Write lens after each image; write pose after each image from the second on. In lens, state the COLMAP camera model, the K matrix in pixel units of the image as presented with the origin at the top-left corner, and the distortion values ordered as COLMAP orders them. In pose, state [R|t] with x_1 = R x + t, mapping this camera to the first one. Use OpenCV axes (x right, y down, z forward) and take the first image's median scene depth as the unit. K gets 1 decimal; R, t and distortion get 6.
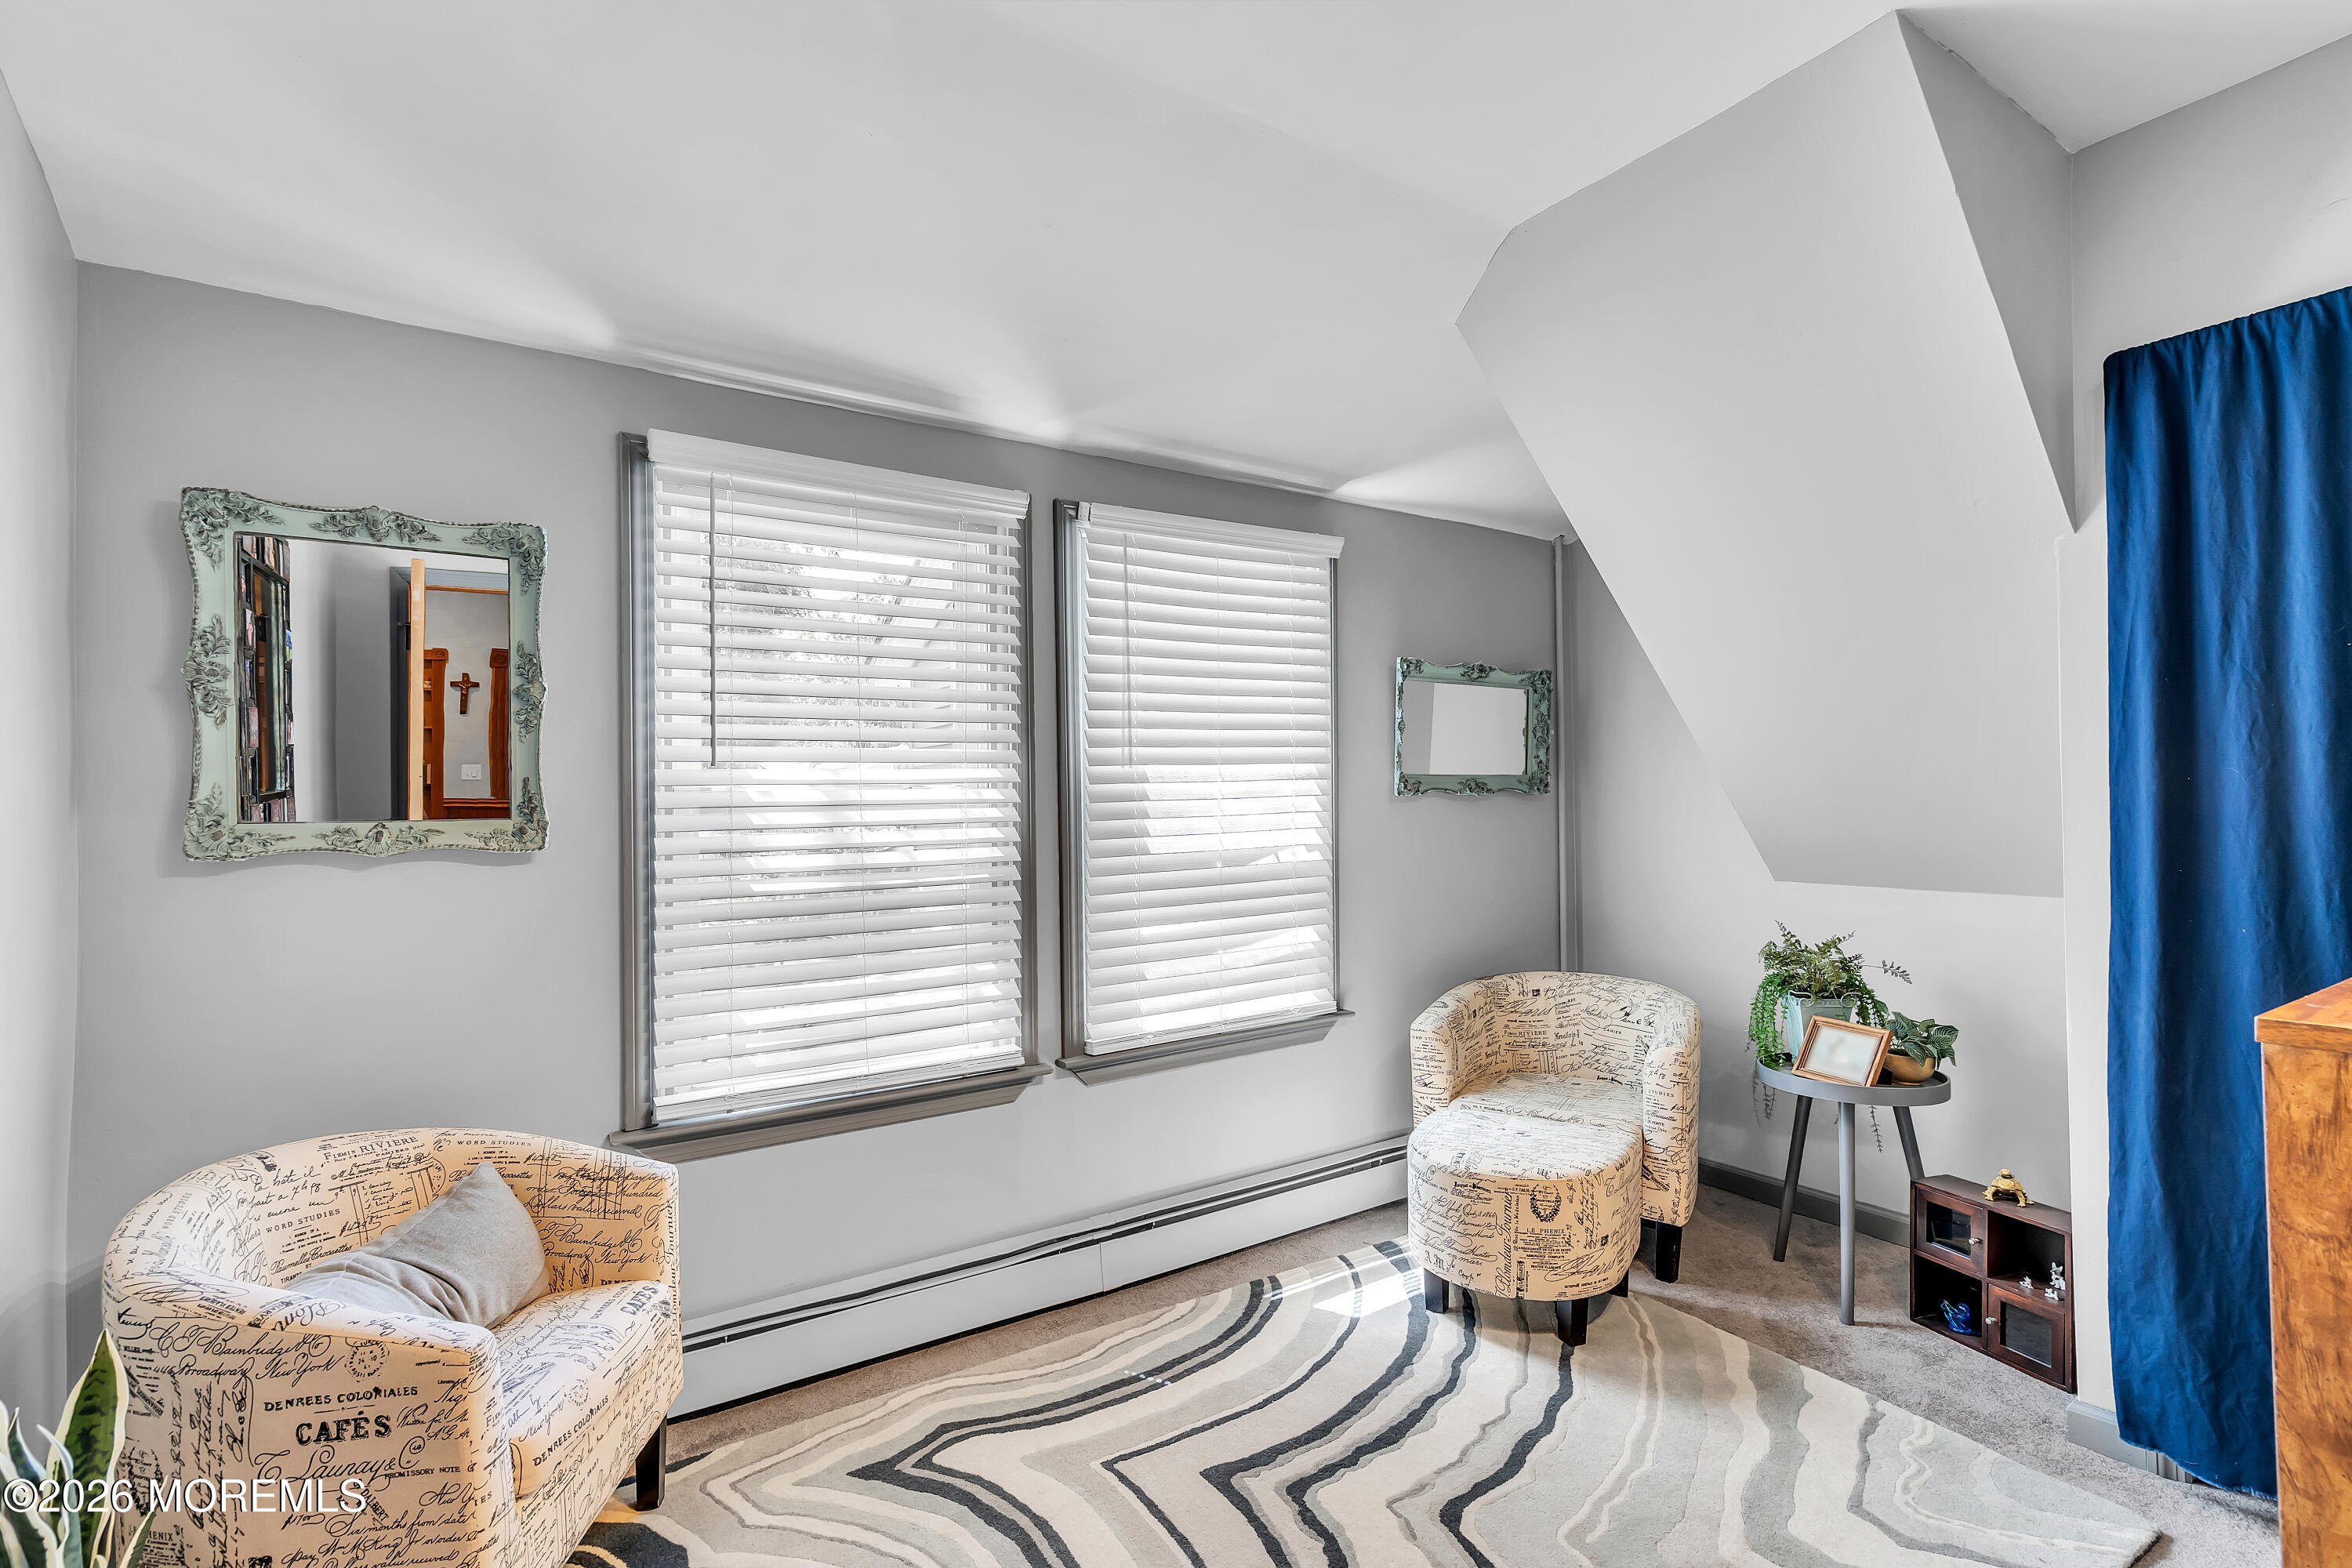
lens RADIAL K [[1067.7, 0, 1175.9], [0, 1067.7, 789.0], [0, 0, 1]] dist [-0.010001, -0.000153]
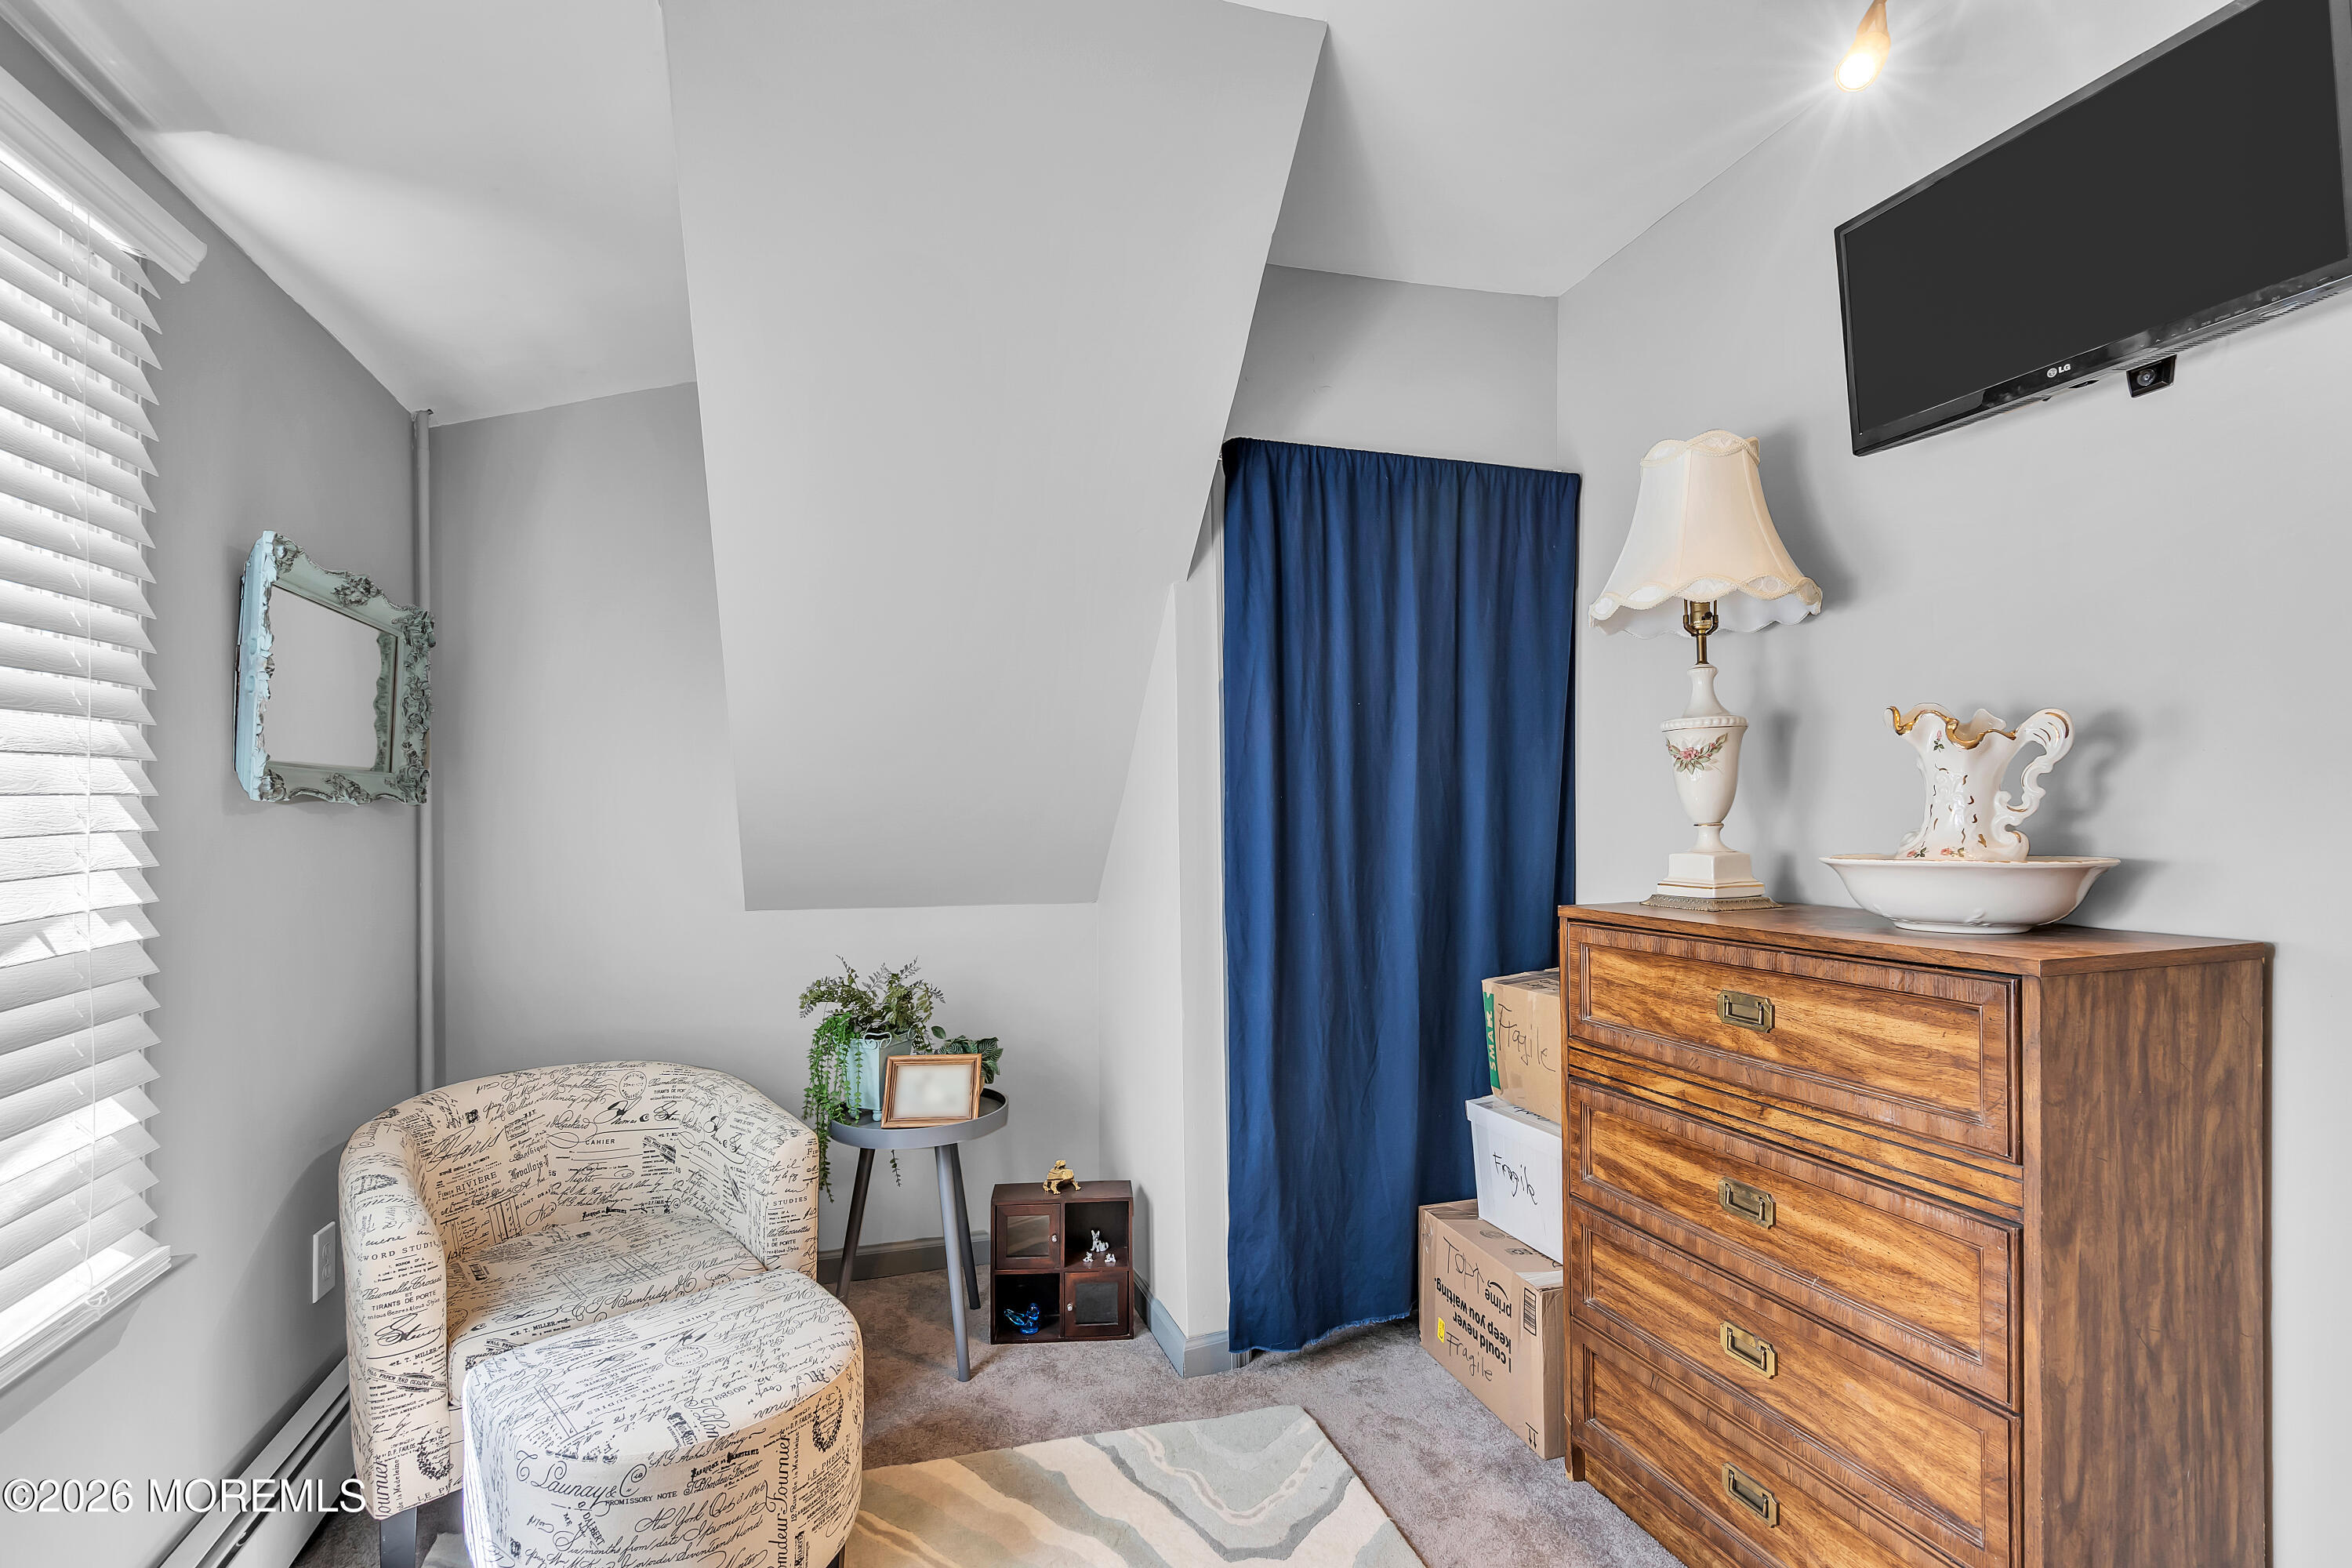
lens RADIAL K [[1067.7, 0, 1153.4], [0, 1067.7, 817.1], [0, 0, 1]] dist [-0.010001, -0.000153]
pose [[0.266050, 0.007688, 0.963929, -0.205668], [-0.010826, 0.999929, -0.004987, 0.014763], [-0.963899, -0.009109, 0.266114, 0.552841]]
